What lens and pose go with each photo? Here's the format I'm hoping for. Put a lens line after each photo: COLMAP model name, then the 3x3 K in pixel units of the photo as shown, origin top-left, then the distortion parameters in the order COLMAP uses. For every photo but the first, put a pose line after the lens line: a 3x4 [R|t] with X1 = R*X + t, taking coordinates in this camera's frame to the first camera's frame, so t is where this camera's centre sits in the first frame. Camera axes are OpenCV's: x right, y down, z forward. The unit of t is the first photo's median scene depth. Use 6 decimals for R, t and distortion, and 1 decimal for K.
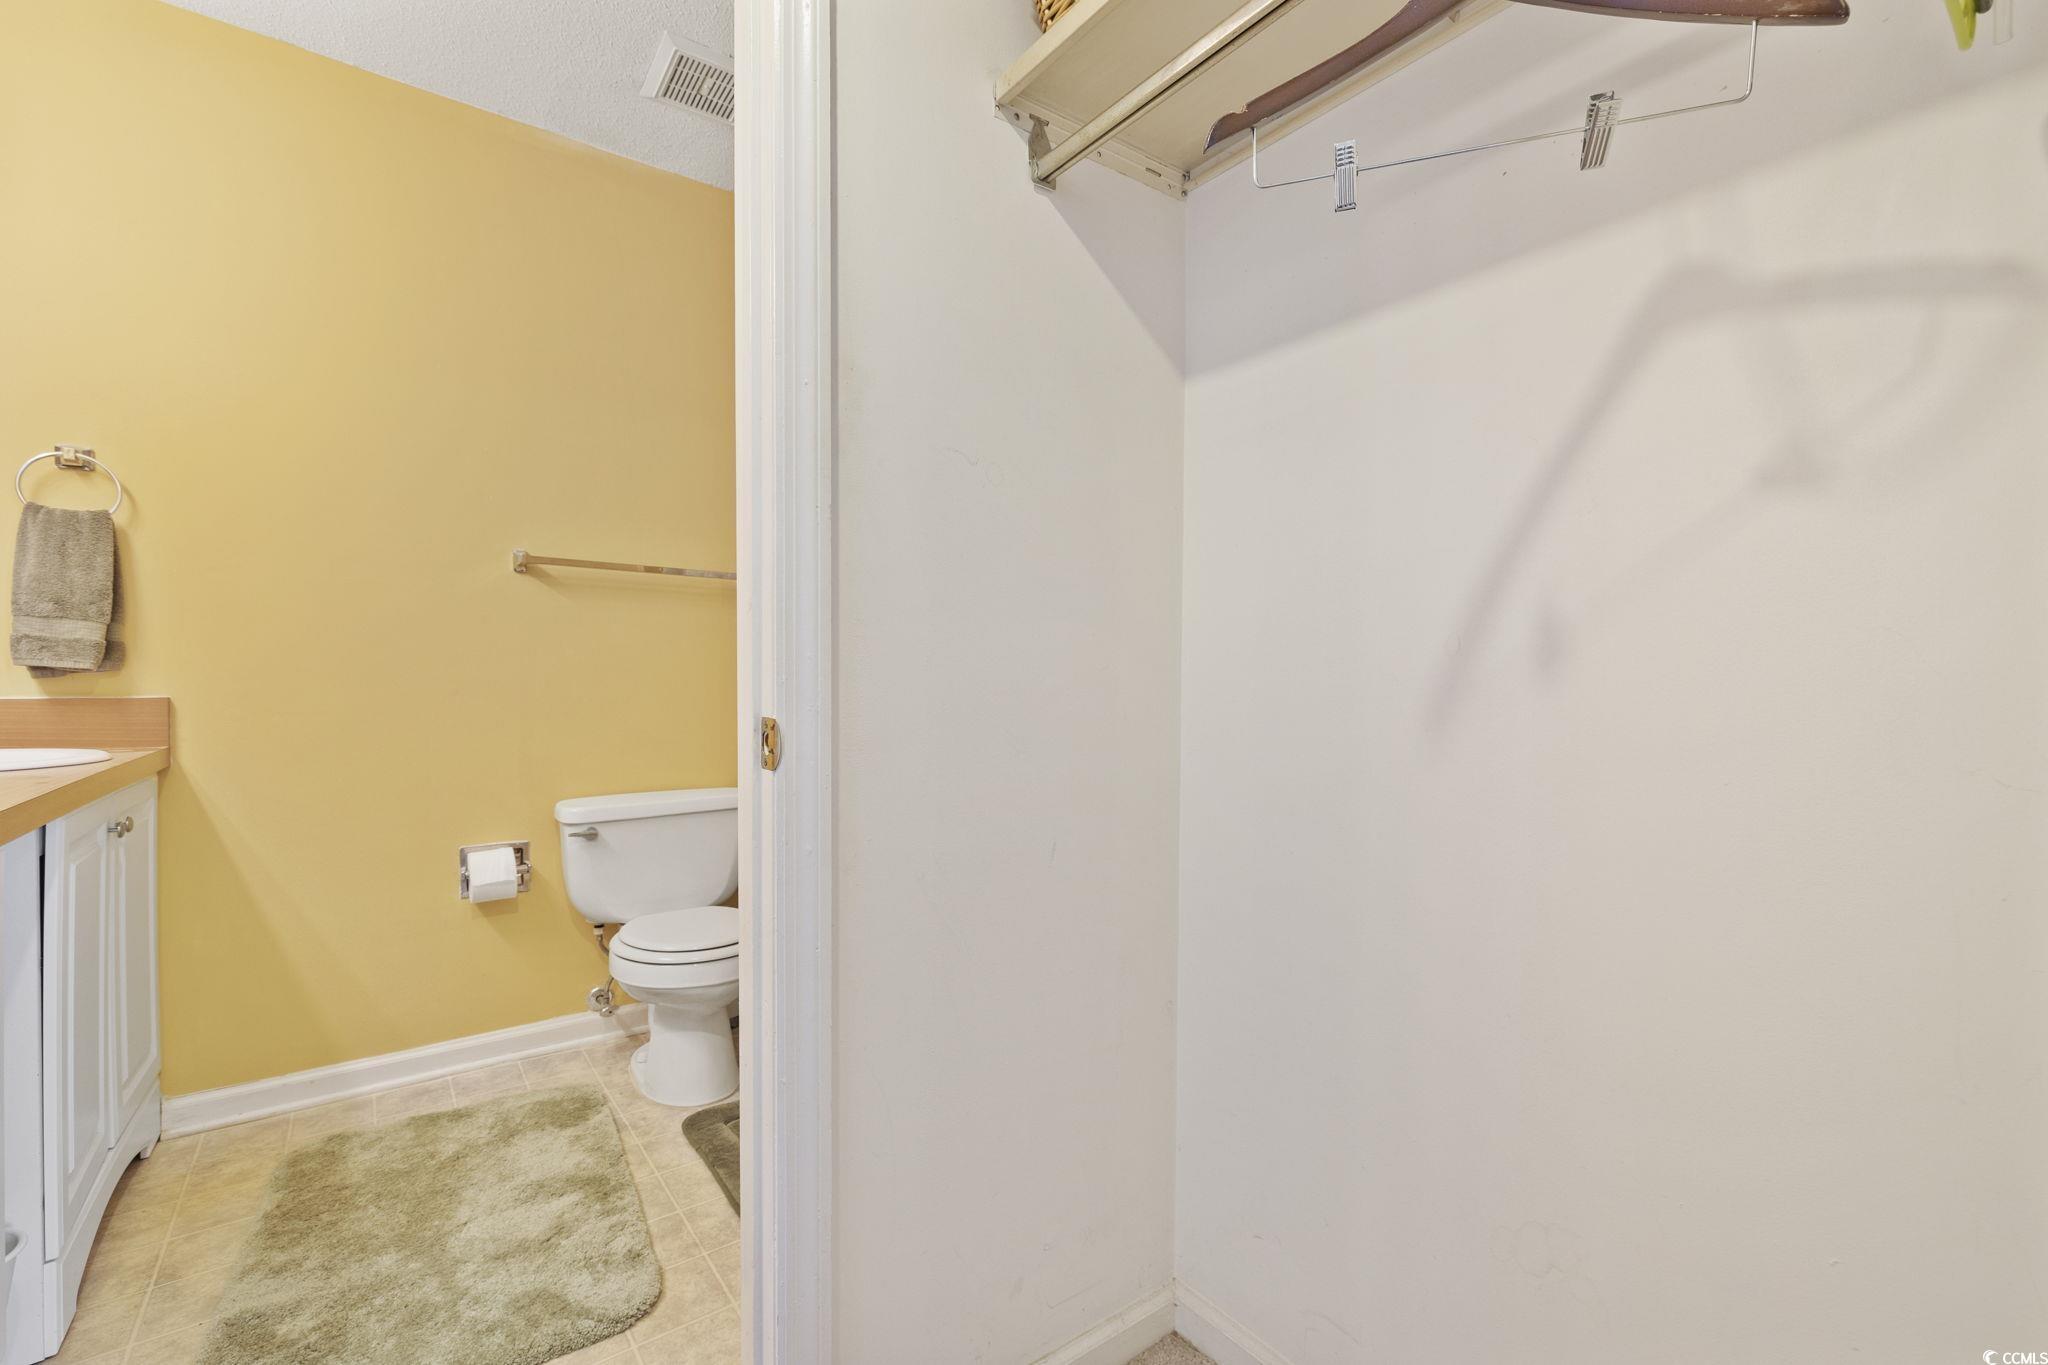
lens RADIAL K [[857.7, 0, 1012.3], [0, 857.7, 689.8], [0, 0, 1]] dist [-0.000368, -0.000291]
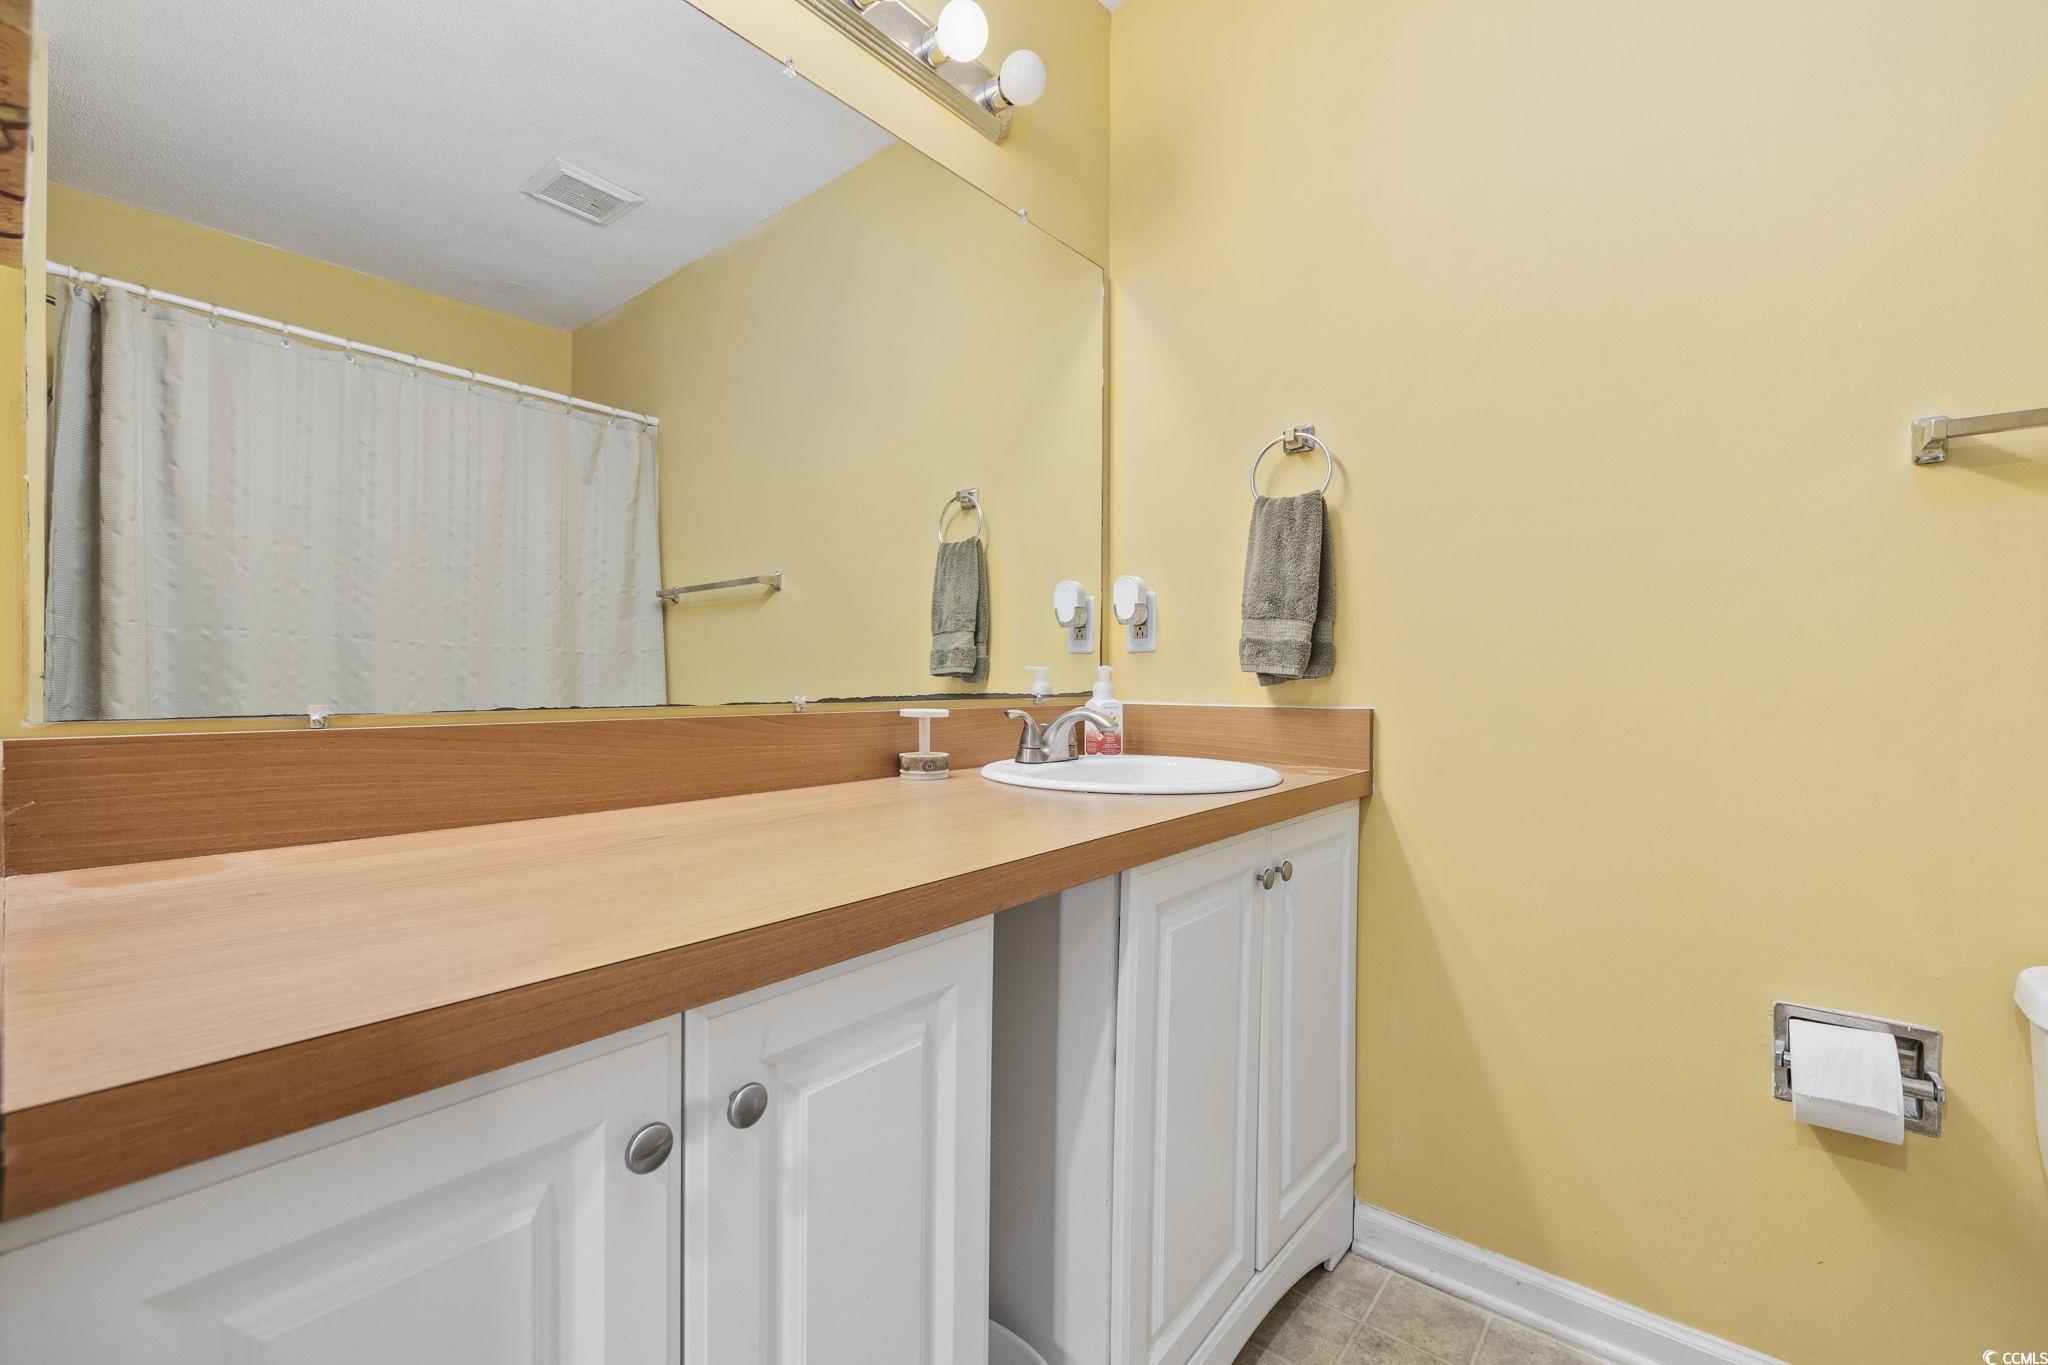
lens RADIAL K [[857.7, 0, 1009.8], [0, 857.7, 695.5], [0, 0, 1]] dist [-0.000368, -0.000291]
pose [[0.217363, 0.014358, -0.975985, -0.281234], [-0.010493, 0.999868, 0.012372, -0.010800], [0.976034, 0.007552, 0.217485, 0.513495]]
